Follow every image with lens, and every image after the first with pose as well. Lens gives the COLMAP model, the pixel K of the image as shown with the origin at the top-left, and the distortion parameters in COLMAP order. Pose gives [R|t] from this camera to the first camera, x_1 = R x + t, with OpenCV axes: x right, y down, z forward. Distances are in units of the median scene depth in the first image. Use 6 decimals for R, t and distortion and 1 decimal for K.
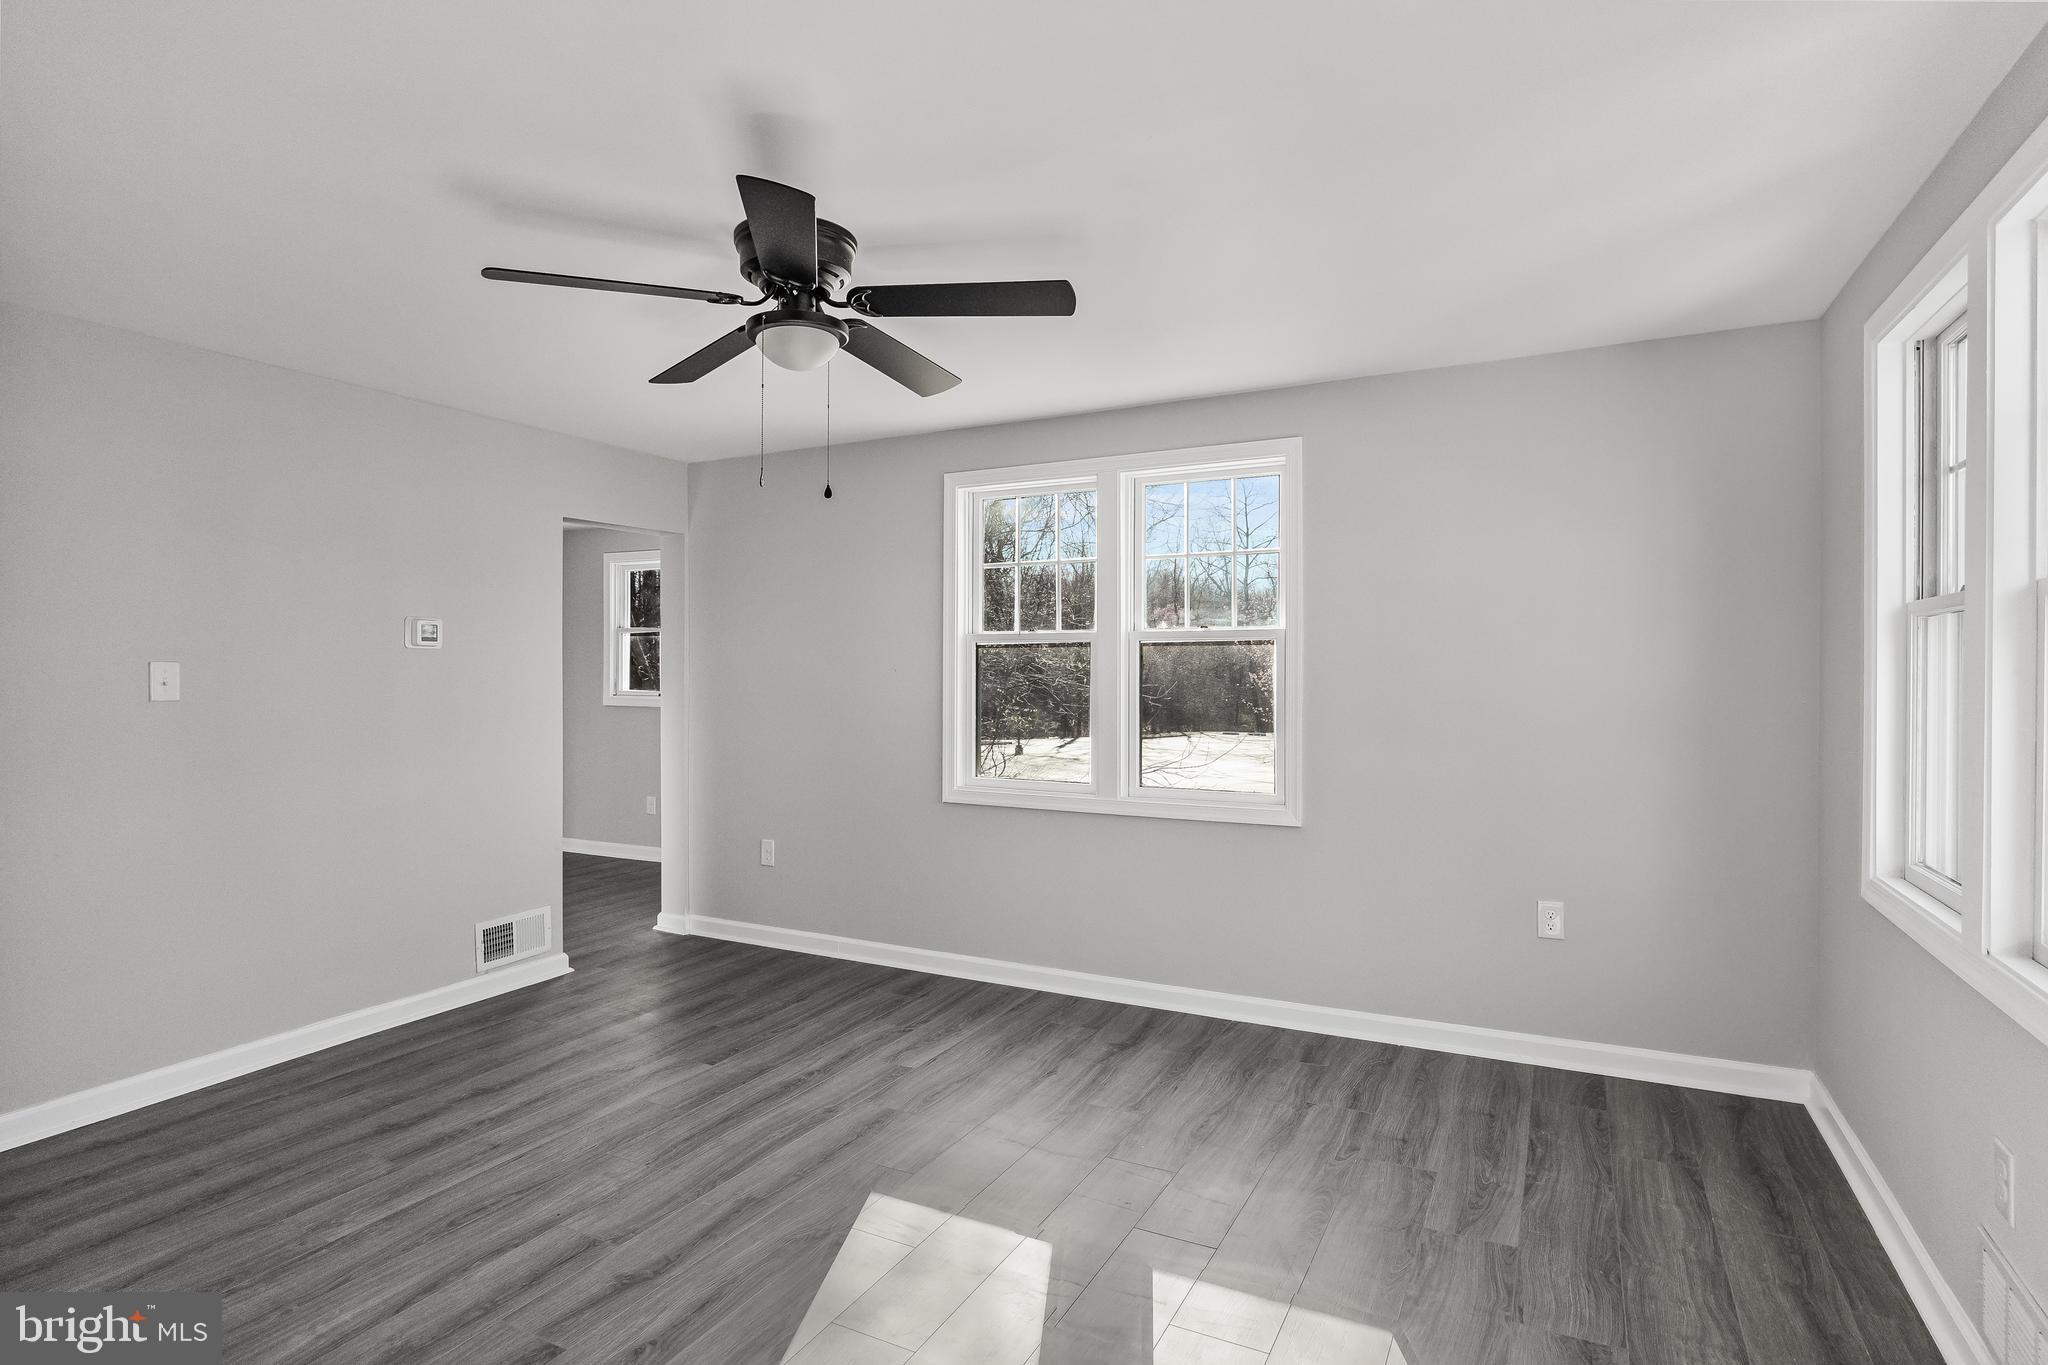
lens RADIAL K [[1020.3, 0, 1042.3], [0, 1020.3, 668.2], [0, 0, 1]] dist [-0.004493, -0.000002]
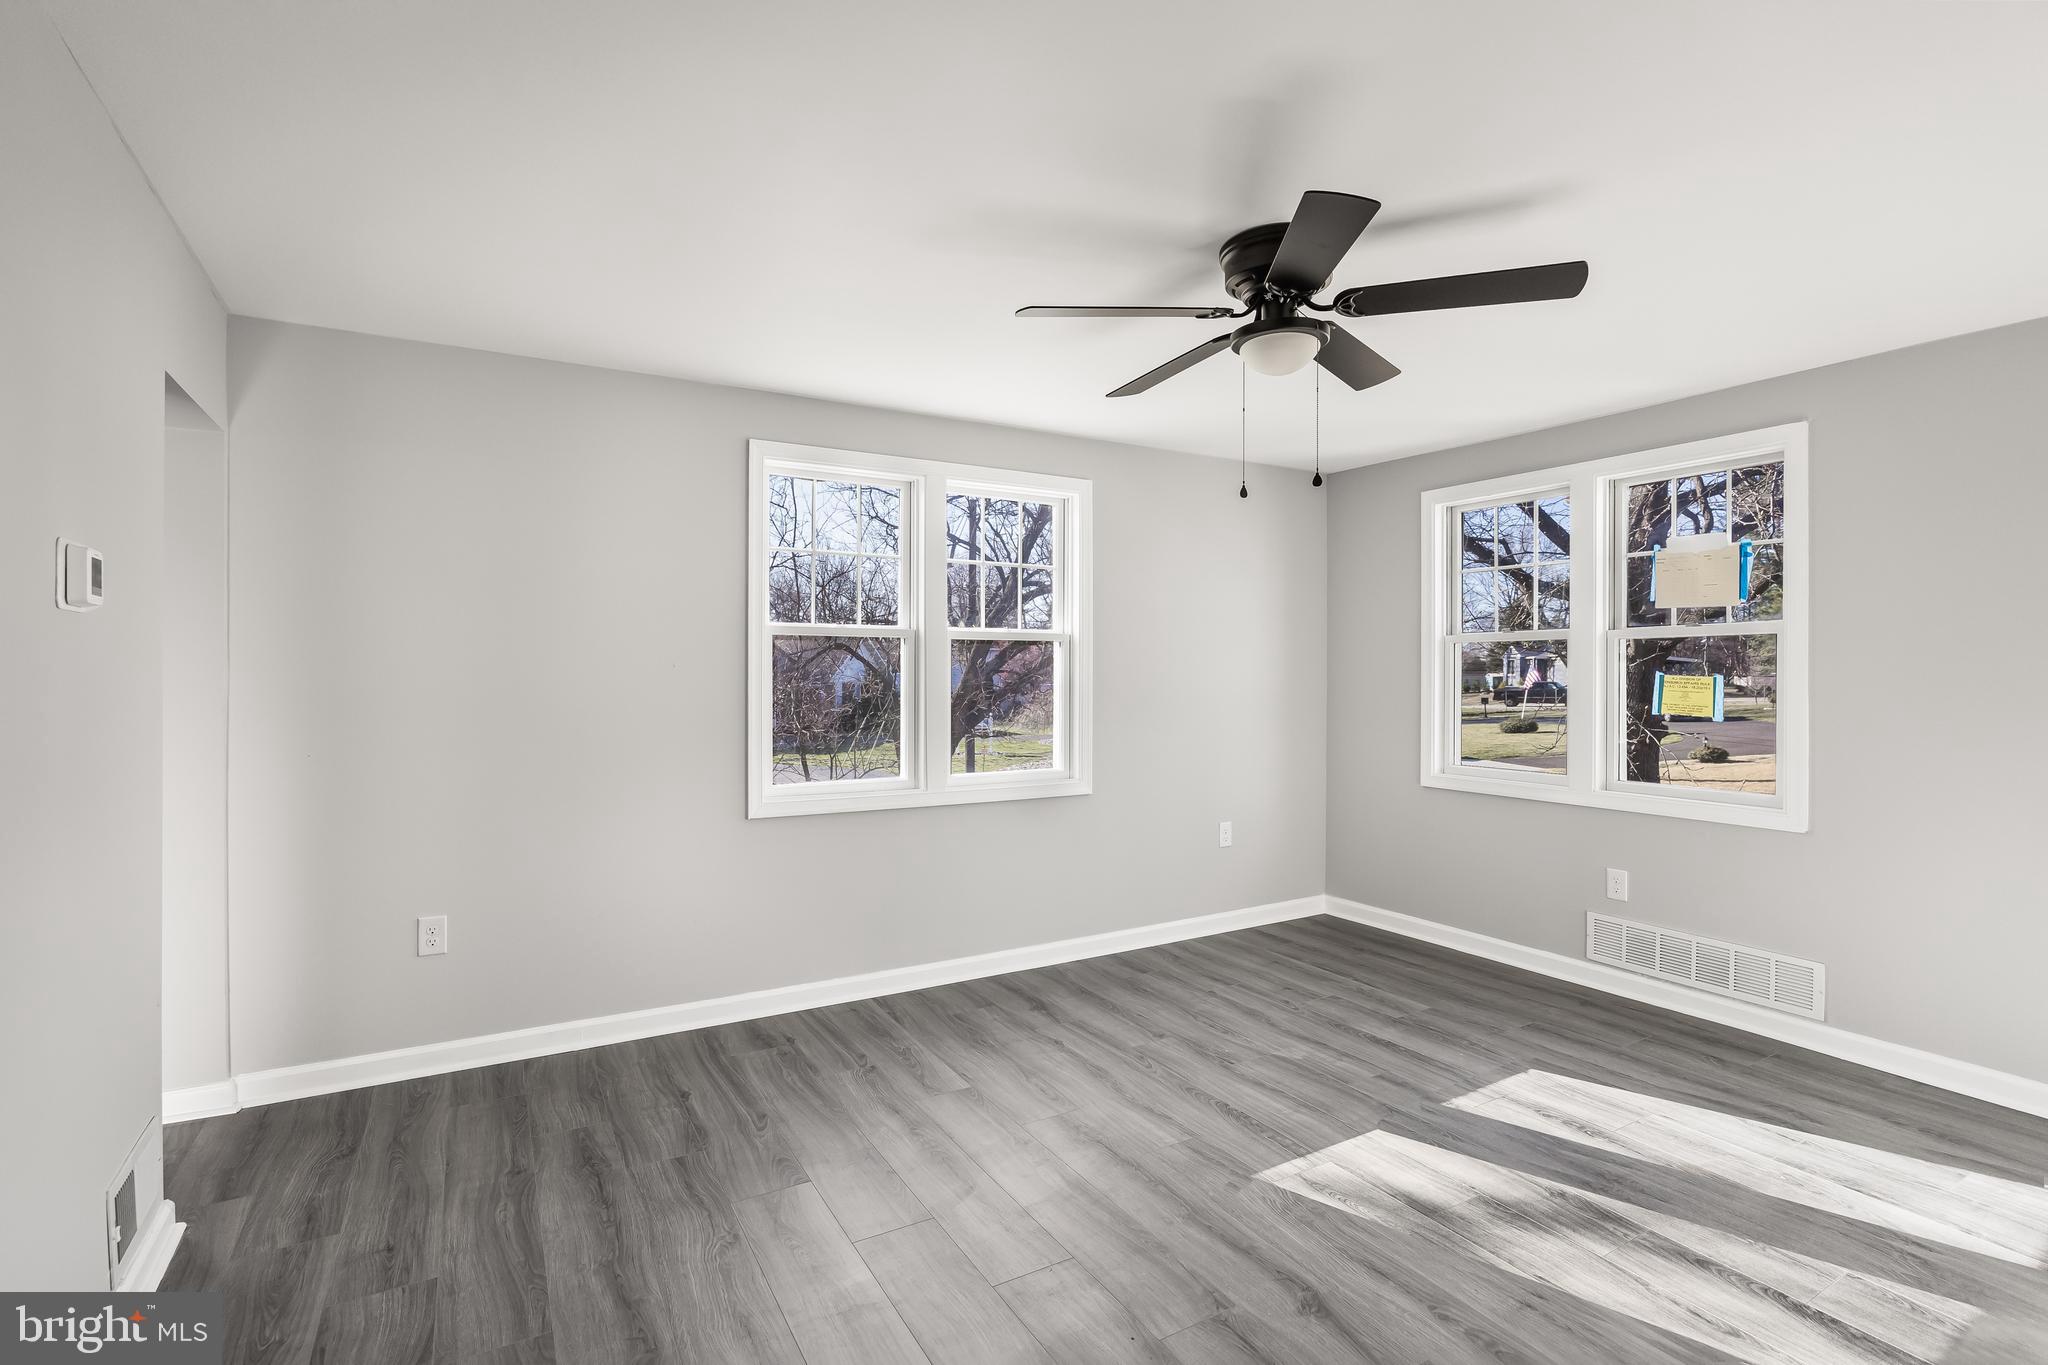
lens RADIAL K [[936.1, 0, 1034.9], [0, 936.1, 682.6], [0, 0, 1]] dist [-0.004492, -0.001157]
pose [[0.541132, -0.004121, 0.840928, -0.881941], [-0.006292, 0.999940, 0.008950, 0.009791], [-0.840914, -0.010134, 0.541073, 0.521096]]
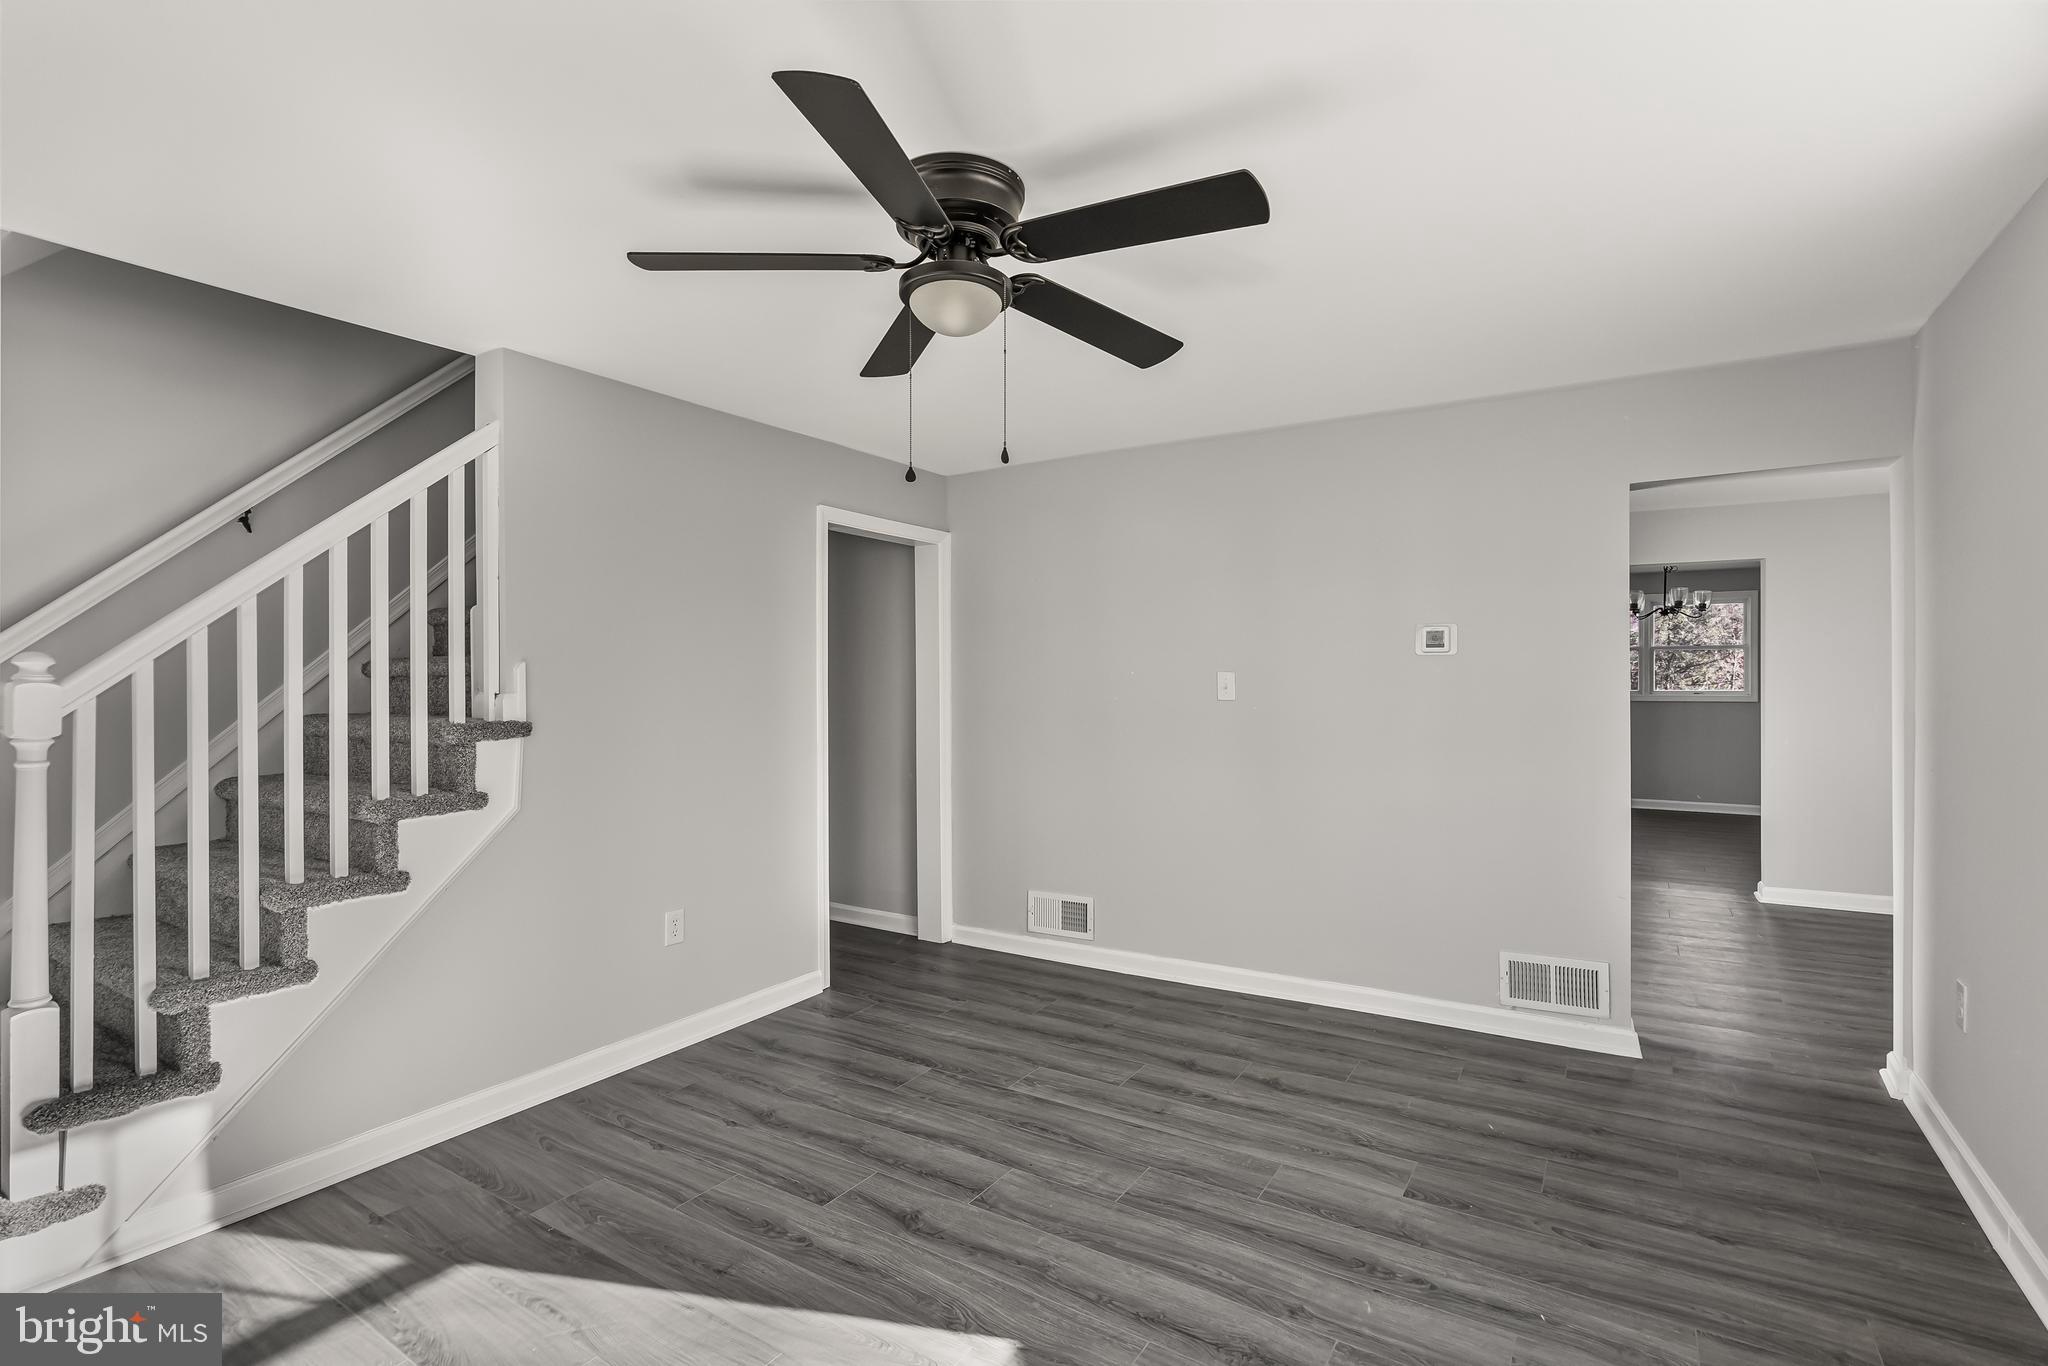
lens RADIAL K [[936.1, 0, 1035.0], [0, 936.1, 686.5], [0, 0, 1]] dist [-0.004492, -0.001157]
pose [[-0.096275, 0.002132, -0.995352, 0.423126], [0.010199, 0.999947, 0.001155, 0.008164], [0.995302, -0.010040, -0.096292, 0.860978]]
